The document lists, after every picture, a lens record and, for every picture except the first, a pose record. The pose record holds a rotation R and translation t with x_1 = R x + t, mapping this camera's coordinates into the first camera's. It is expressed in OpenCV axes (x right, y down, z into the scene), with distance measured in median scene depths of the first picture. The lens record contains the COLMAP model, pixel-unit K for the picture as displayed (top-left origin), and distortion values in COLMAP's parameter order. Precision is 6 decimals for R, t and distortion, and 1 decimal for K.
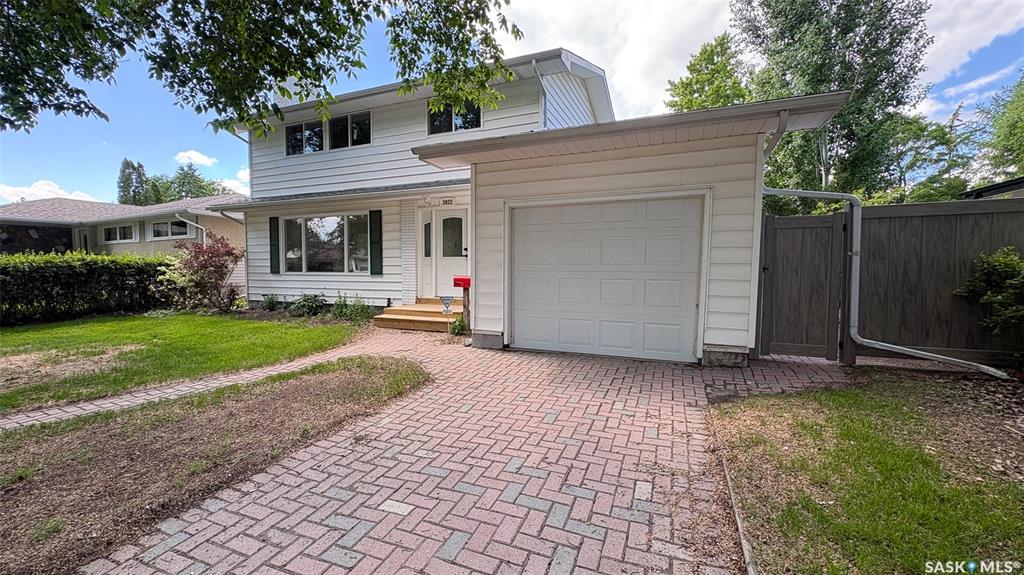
lens RADIAL K [[412.1, 0, 512.0], [0, 412.1, 287.5], [0, 0, 1]] dist [0.002281, 0.000195]
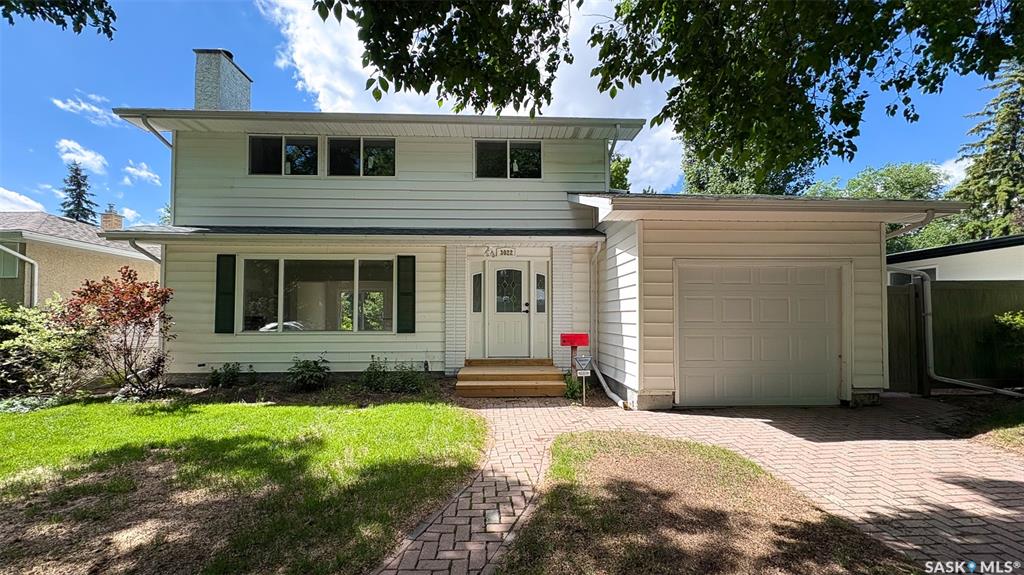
lens RADIAL K [[412.2, 0, 513.8], [0, 412.2, 309.0], [0, 0, 1]] dist [-0.000068, 0.000203]
pose [[0.903877, 0.008584, 0.427706, -0.510221], [0.022541, 0.997454, -0.067655, -0.019395], [-0.427198, 0.070793, 0.901382, 0.171147]]
